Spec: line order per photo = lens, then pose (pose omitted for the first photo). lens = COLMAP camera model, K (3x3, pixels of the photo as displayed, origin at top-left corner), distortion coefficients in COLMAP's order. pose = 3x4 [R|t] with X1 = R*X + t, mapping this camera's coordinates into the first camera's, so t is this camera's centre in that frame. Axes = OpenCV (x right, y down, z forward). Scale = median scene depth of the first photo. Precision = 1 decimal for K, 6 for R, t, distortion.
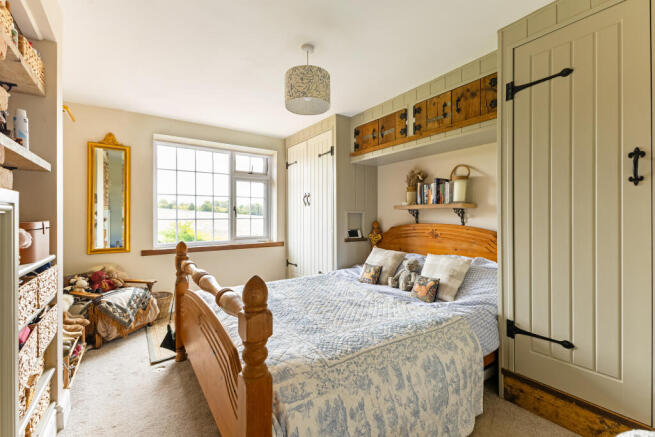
lens RADIAL K [[286.1, 0, 326.3], [0, 286.1, 215.8], [0, 0, 1]] dist [0.013228, 0.000269]
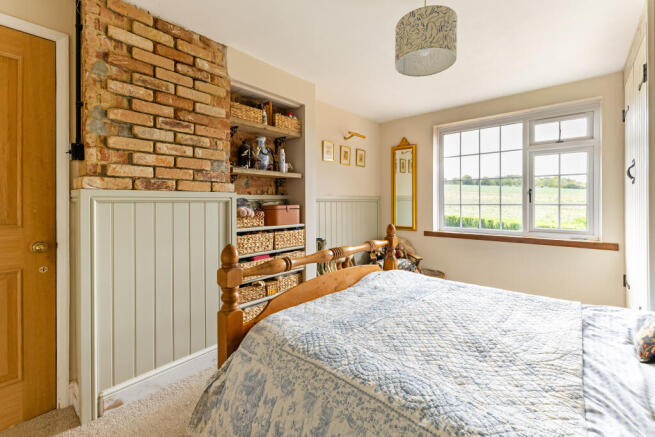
lens RADIAL K [[286.1, 0, 322.4], [0, 286.1, 201.4], [0, 0, 1]] dist [0.013228, 0.000269]
pose [[0.236830, -0.000005, -0.971551, 0.788019], [0.004378, 0.999990, 0.001062, -0.005444], [0.971541, -0.004505, 0.236827, 0.674847]]
